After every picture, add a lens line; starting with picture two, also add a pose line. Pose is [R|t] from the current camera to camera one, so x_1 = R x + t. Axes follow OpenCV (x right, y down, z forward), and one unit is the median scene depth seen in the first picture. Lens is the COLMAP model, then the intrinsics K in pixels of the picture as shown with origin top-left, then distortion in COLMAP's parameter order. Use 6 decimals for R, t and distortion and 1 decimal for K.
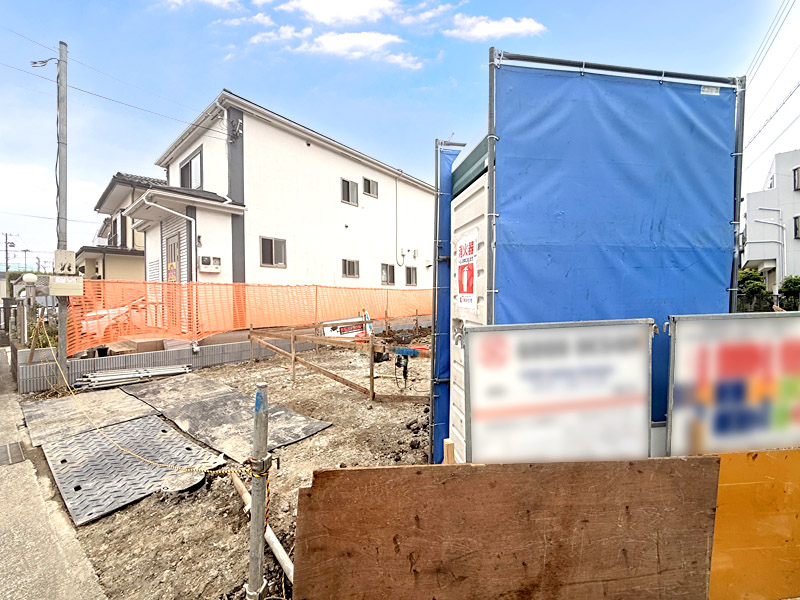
lens RADIAL K [[321.3, 0, 396.3], [0, 321.3, 298.5], [0, 0, 1]] dist [0.001658, -0.000653]
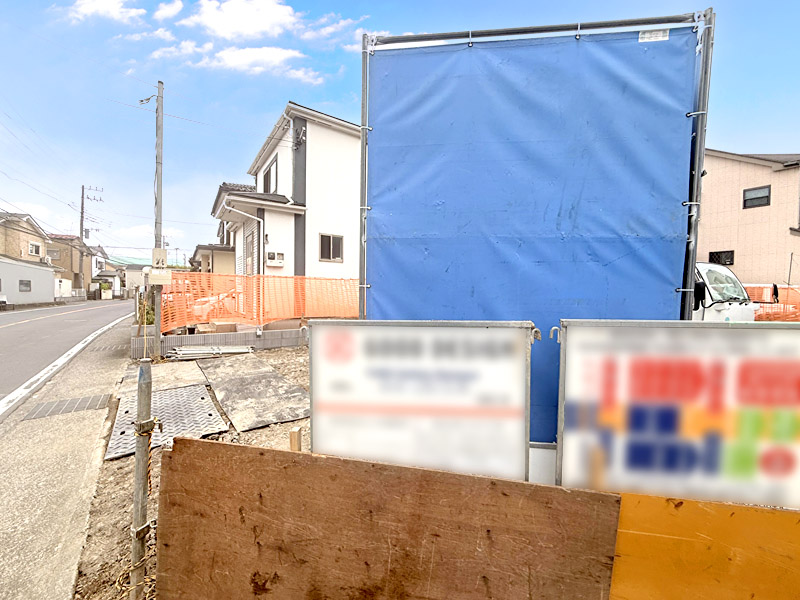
lens RADIAL K [[321.3, 0, 396.0], [0, 321.3, 298.7], [0, 0, 1]] dist [0.001658, -0.000653]
pose [[0.964834, 0.029132, -0.261242, 0.616000], [-0.024626, 0.999486, 0.020506, -0.006646], [0.261705, -0.013351, 0.965055, 0.072204]]
